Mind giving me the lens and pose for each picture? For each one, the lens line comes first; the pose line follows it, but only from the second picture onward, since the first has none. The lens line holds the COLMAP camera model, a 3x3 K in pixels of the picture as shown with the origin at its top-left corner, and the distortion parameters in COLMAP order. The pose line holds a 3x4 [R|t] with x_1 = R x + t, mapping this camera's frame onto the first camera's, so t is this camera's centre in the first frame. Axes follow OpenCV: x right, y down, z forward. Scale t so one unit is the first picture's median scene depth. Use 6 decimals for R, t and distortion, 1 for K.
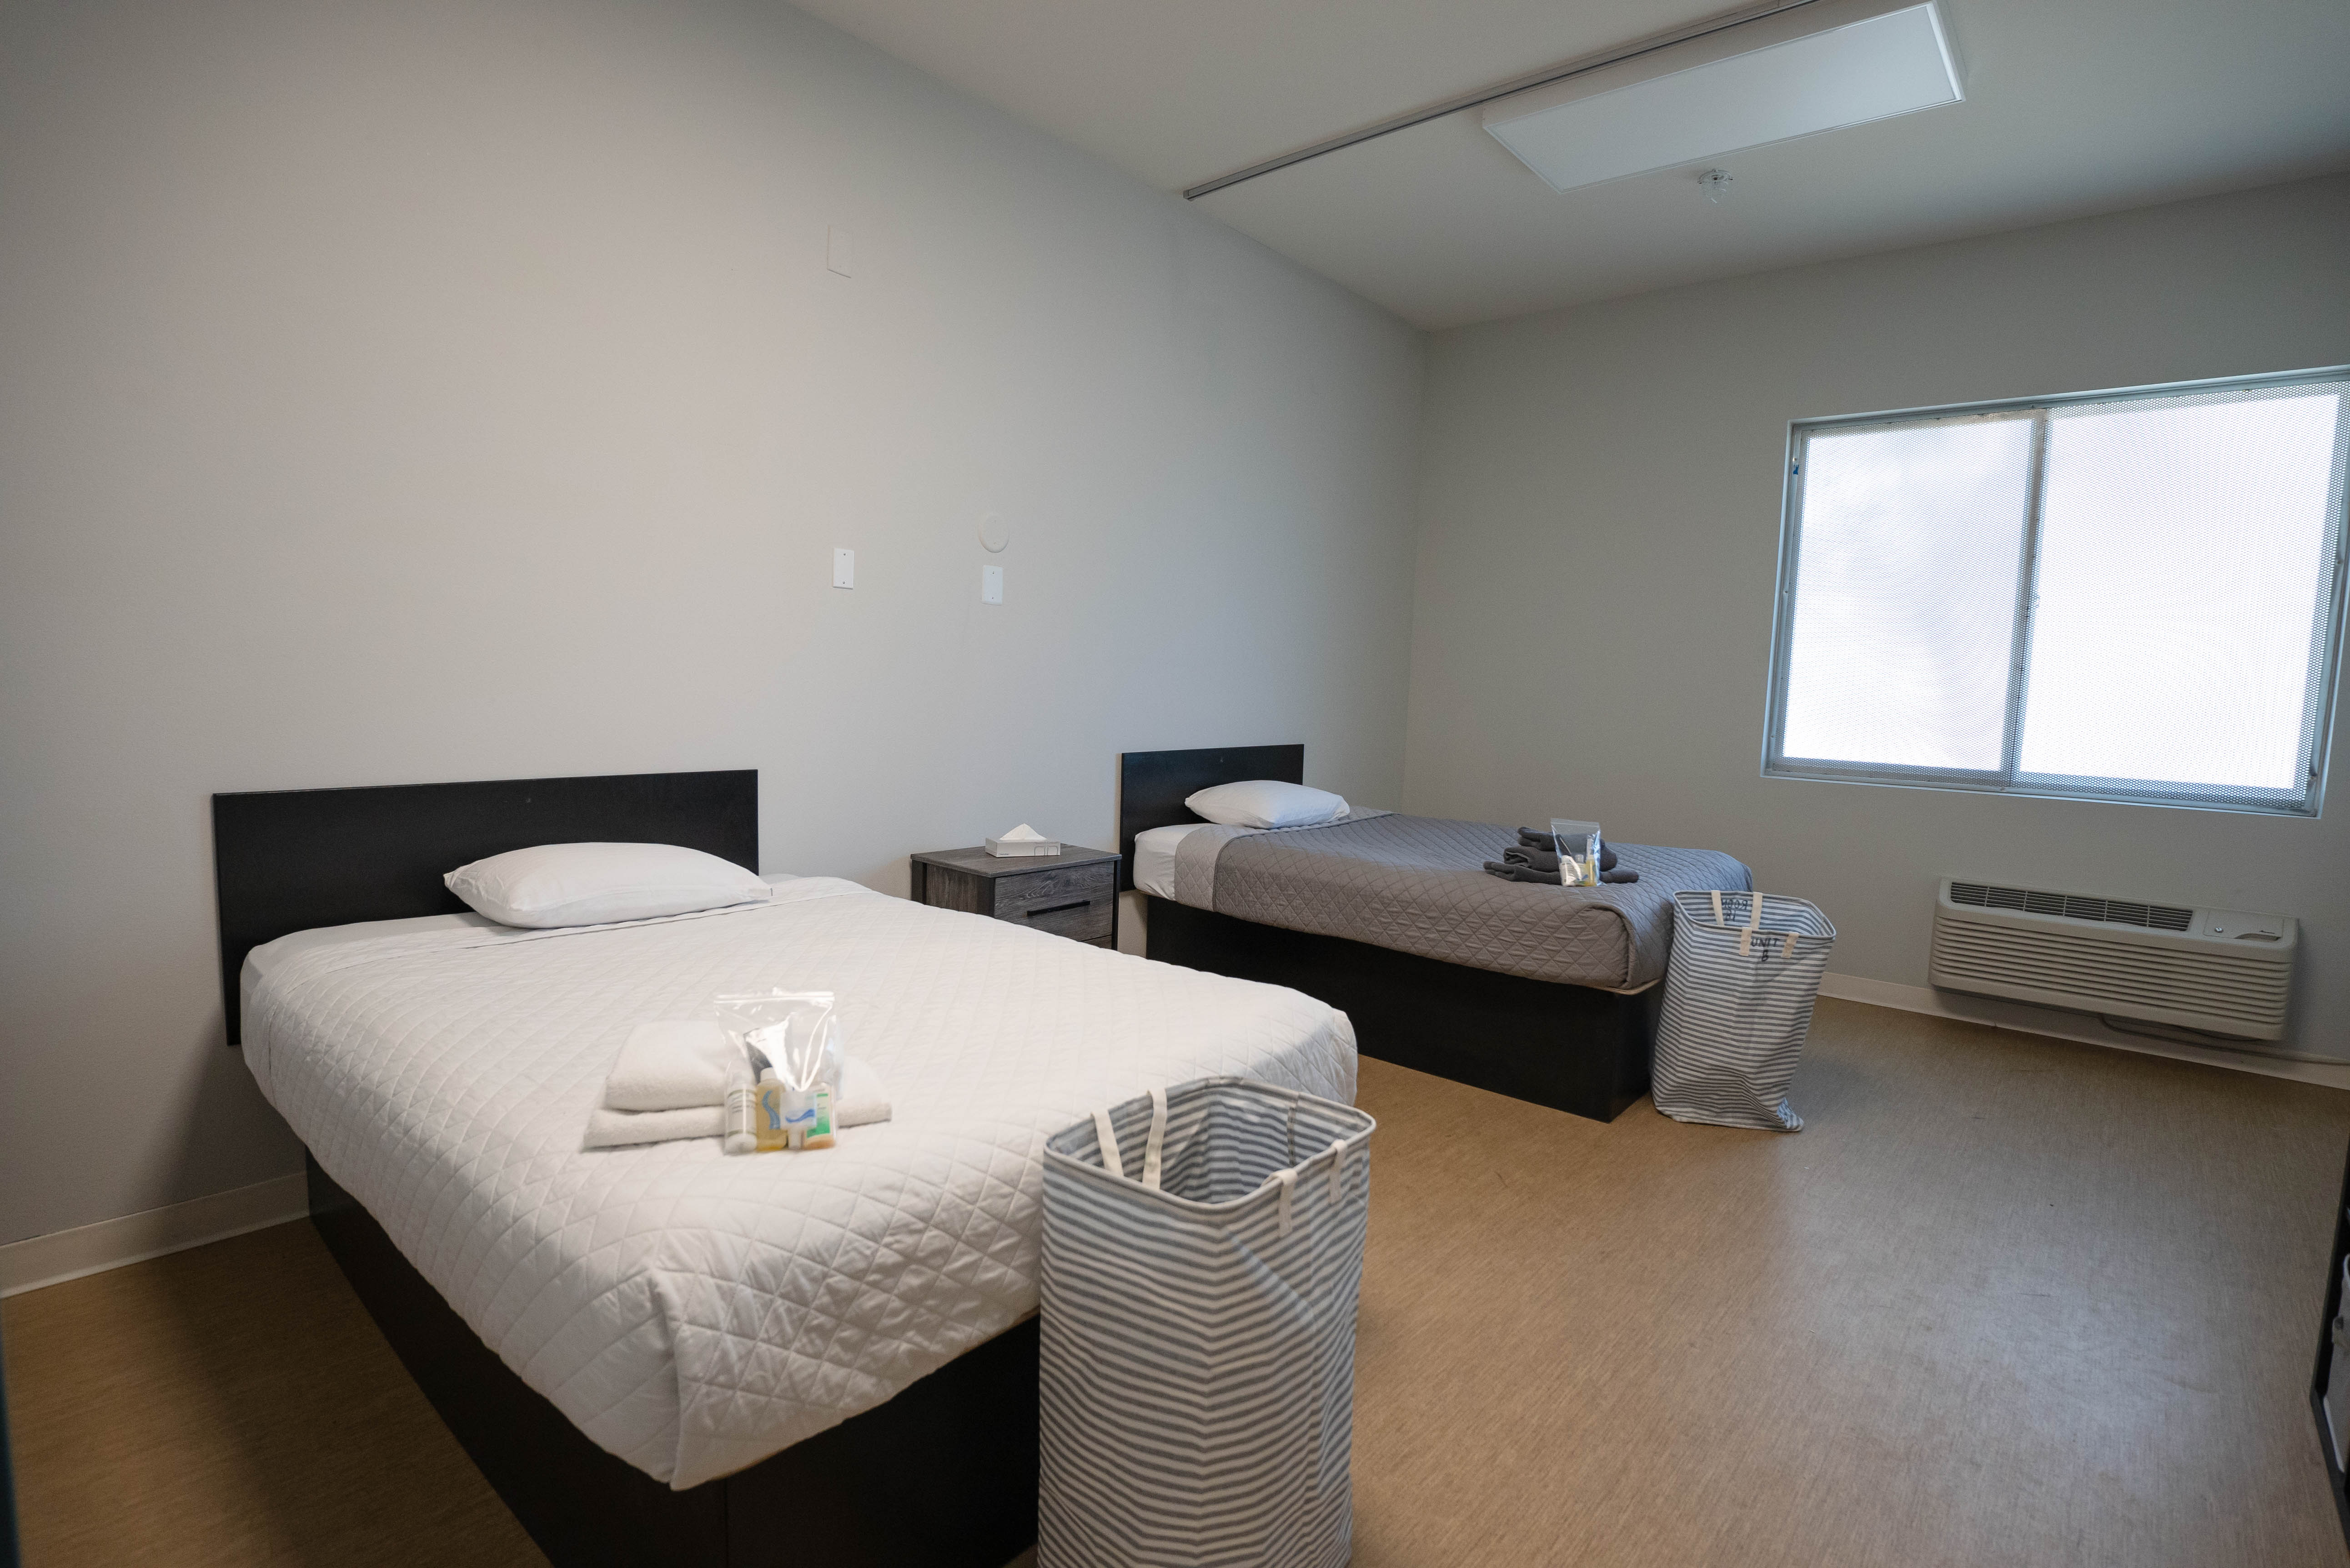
lens RADIAL K [[1145.3, 0, 1182.8], [0, 1145.3, 786.9], [0, 0, 1]] dist [-0.045338, 0.010398]
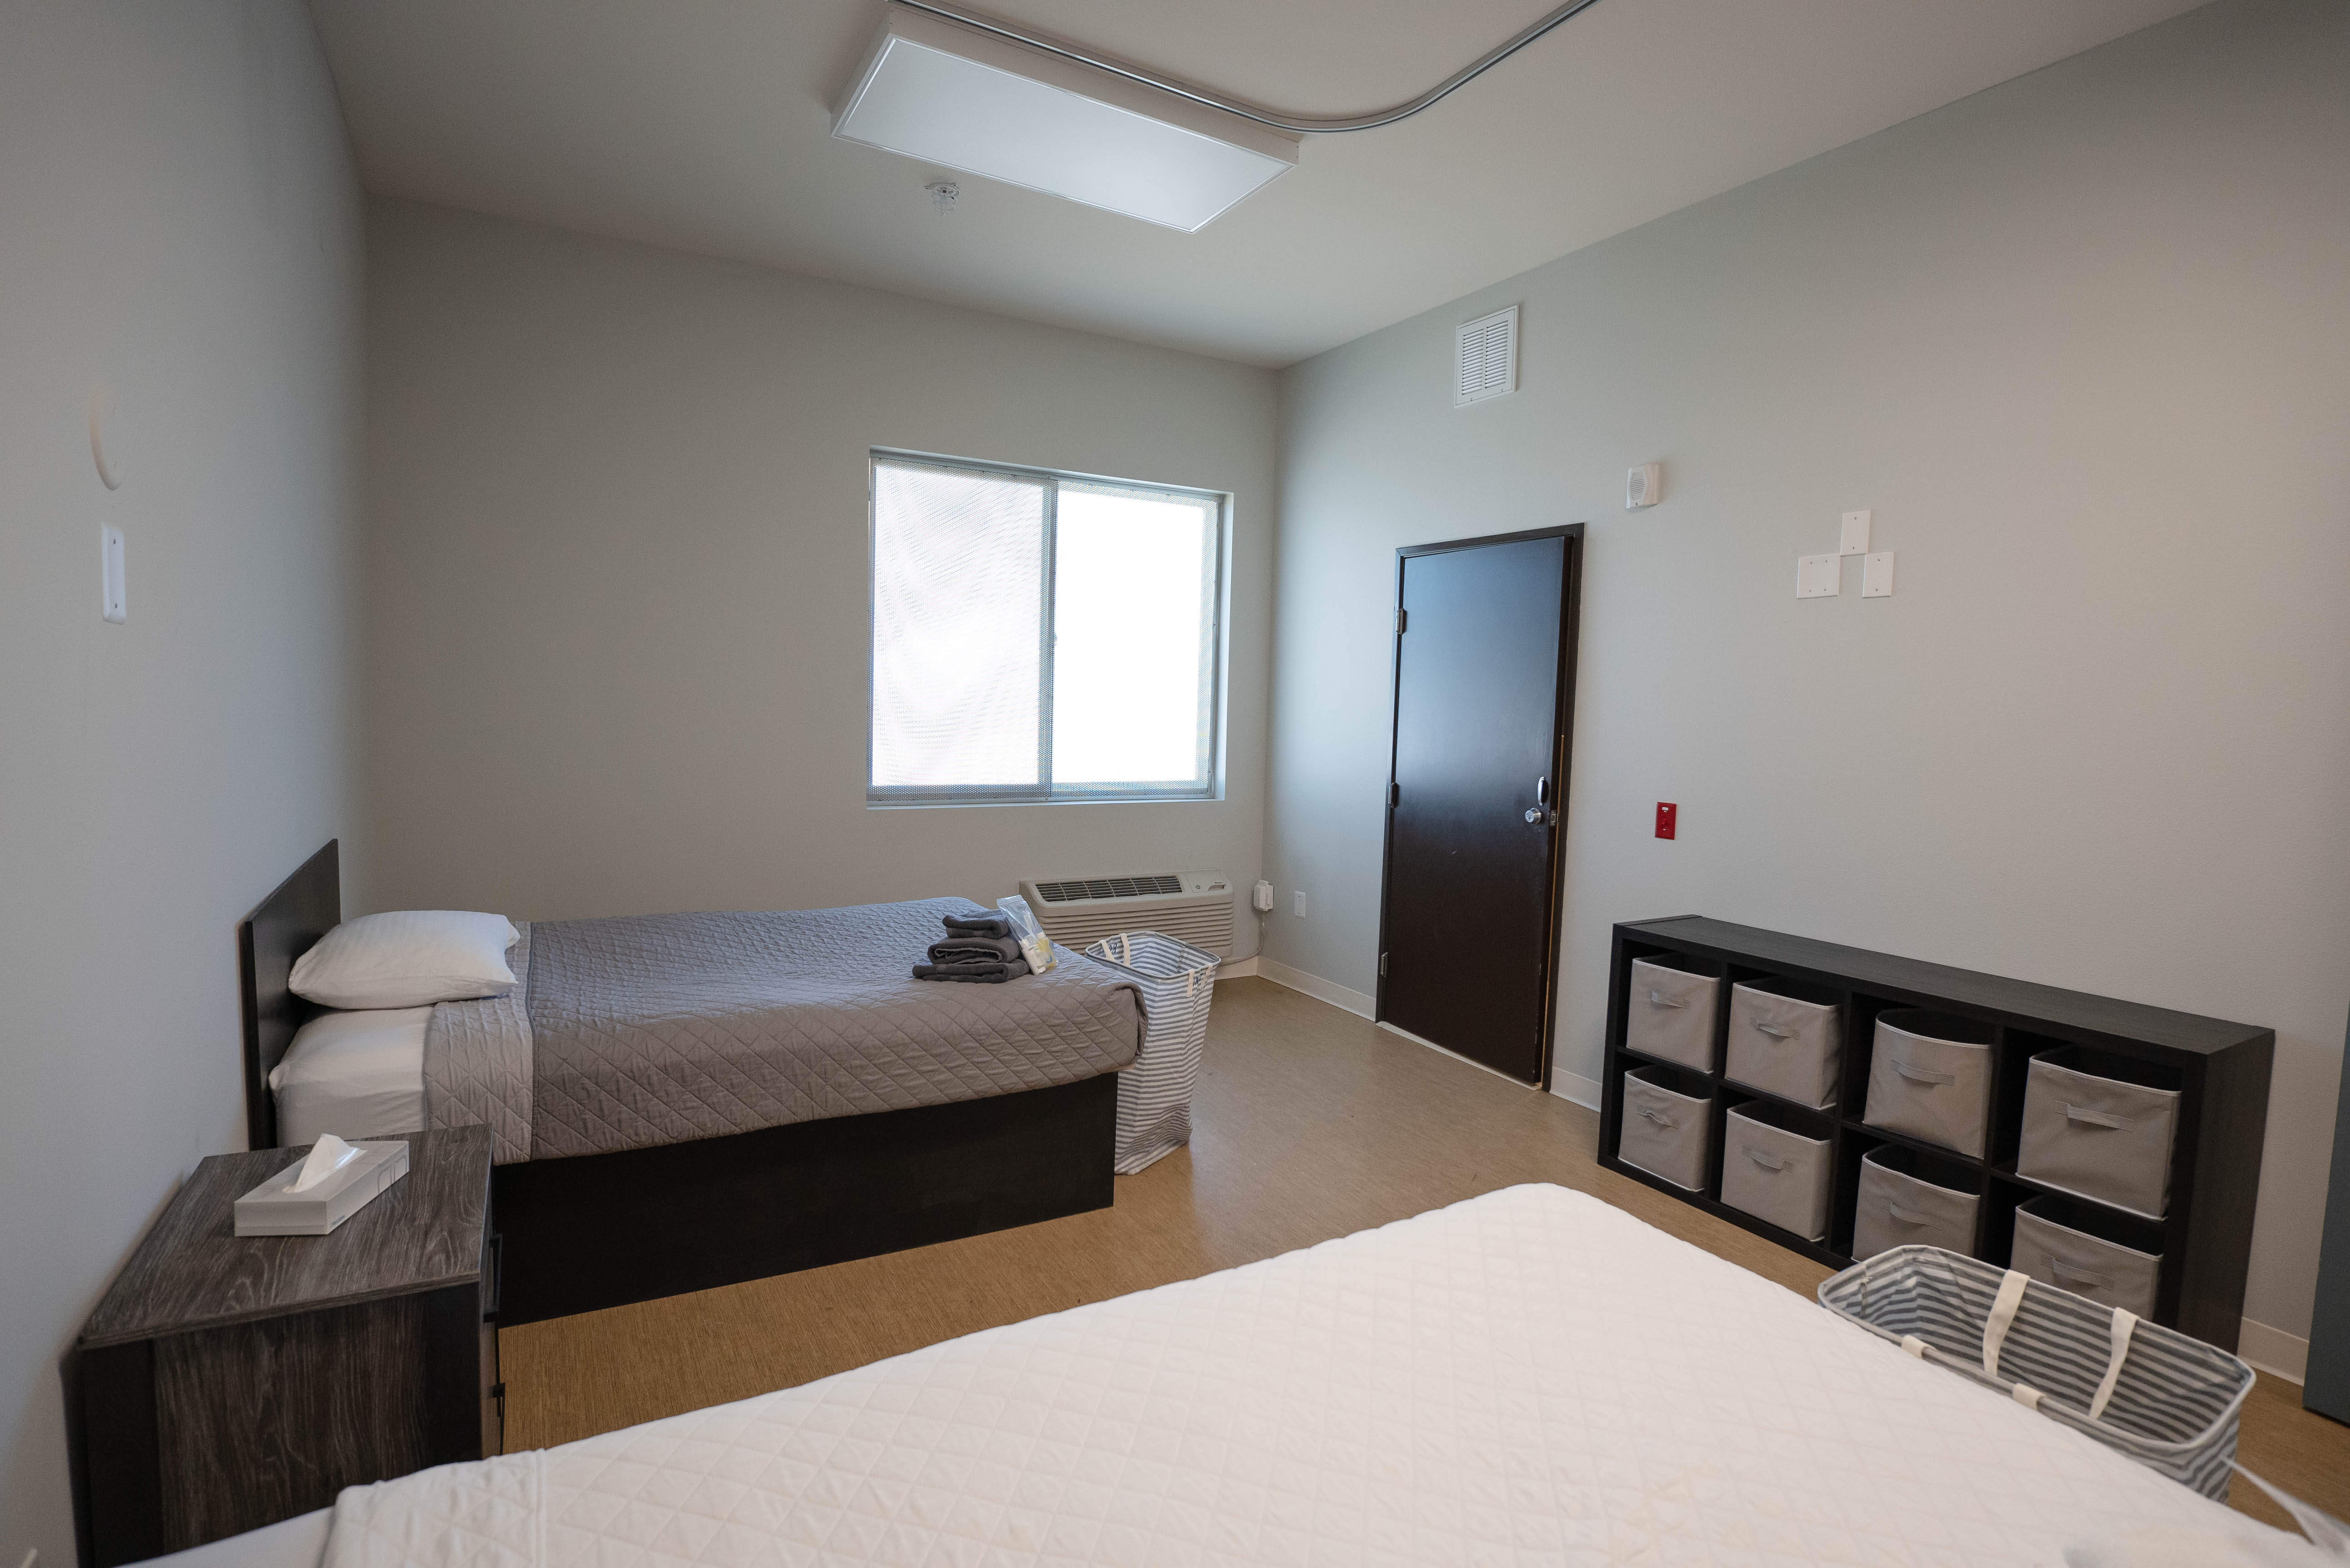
lens RADIAL K [[1145.3, 0, 1188.2], [0, 1145.3, 786.0], [0, 0, 1]] dist [-0.045338, 0.010398]
pose [[0.328398, -0.094831, 0.939767, -0.645837], [0.071686, 0.994580, 0.075312, -0.168059], [-0.941815, 0.042635, 0.333416, 0.832026]]
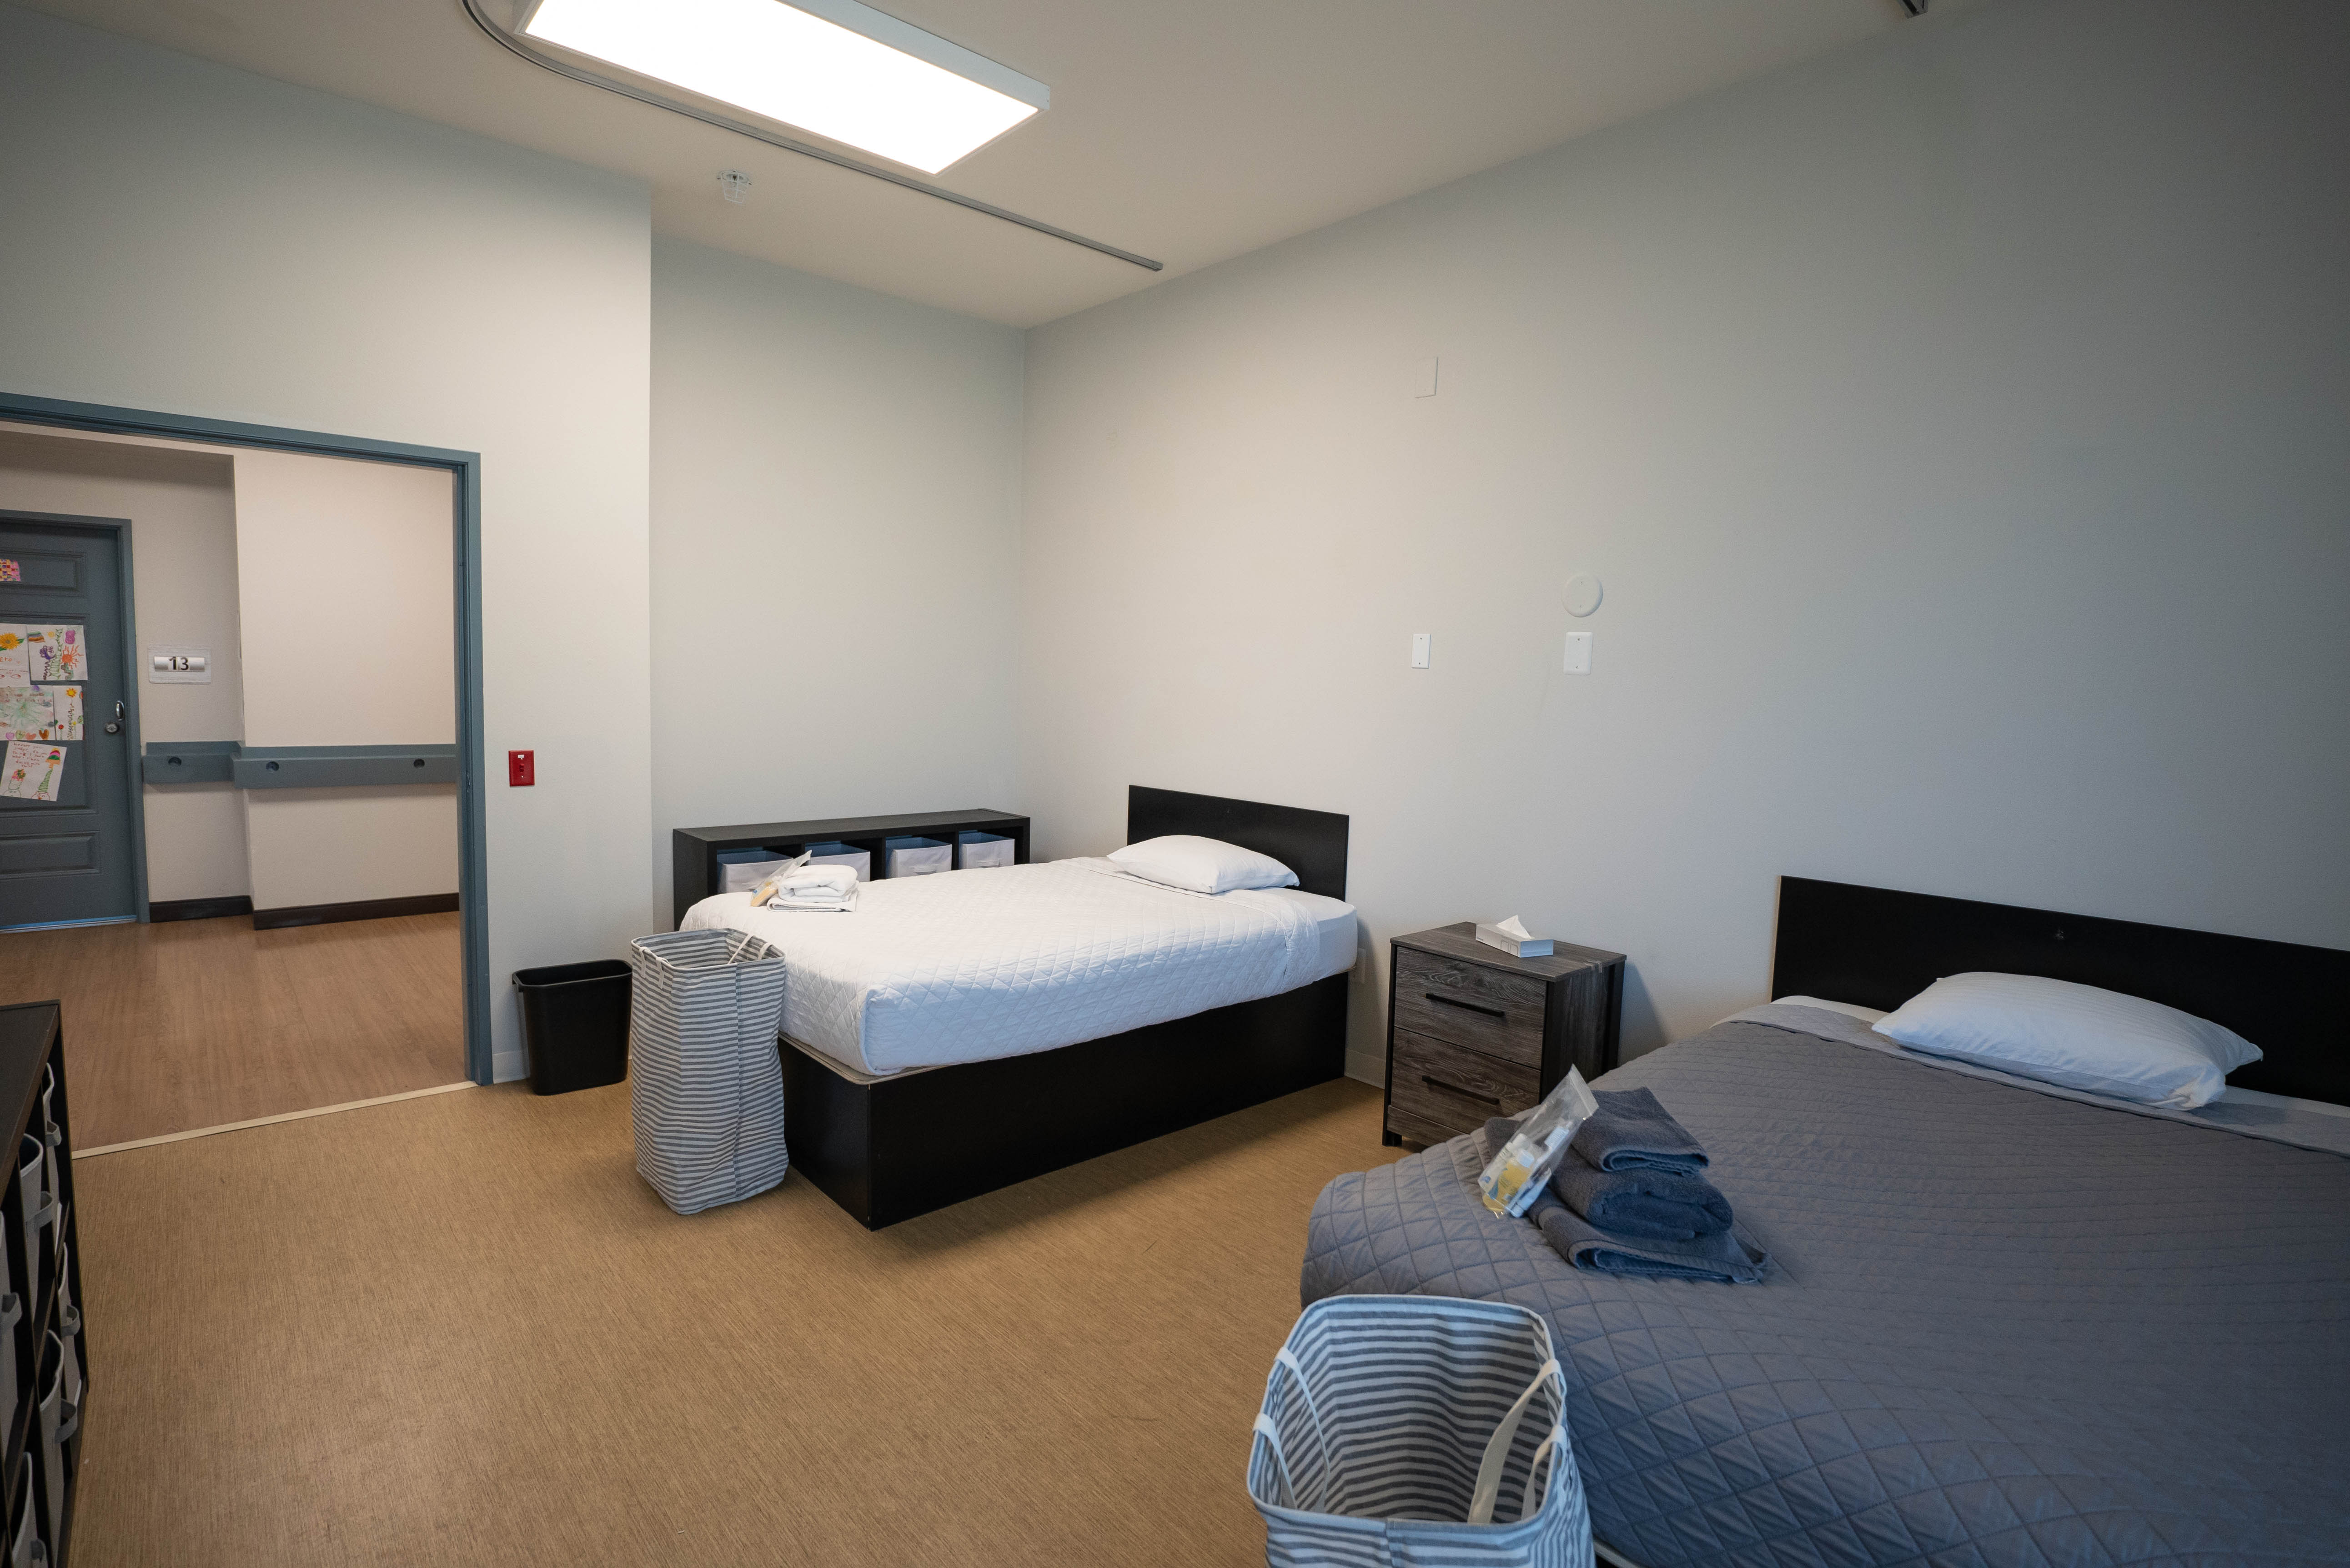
lens RADIAL K [[1145.3, 0, 1176.9], [0, 1145.3, 782.9], [0, 0, 1]] dist [-0.045338, 0.010398]
pose [[-0.137348, 0.050971, -0.989211, 1.208601], [-0.129781, 0.989140, 0.068987, -0.151871], [0.981984, 0.137856, -0.129241, 1.295028]]
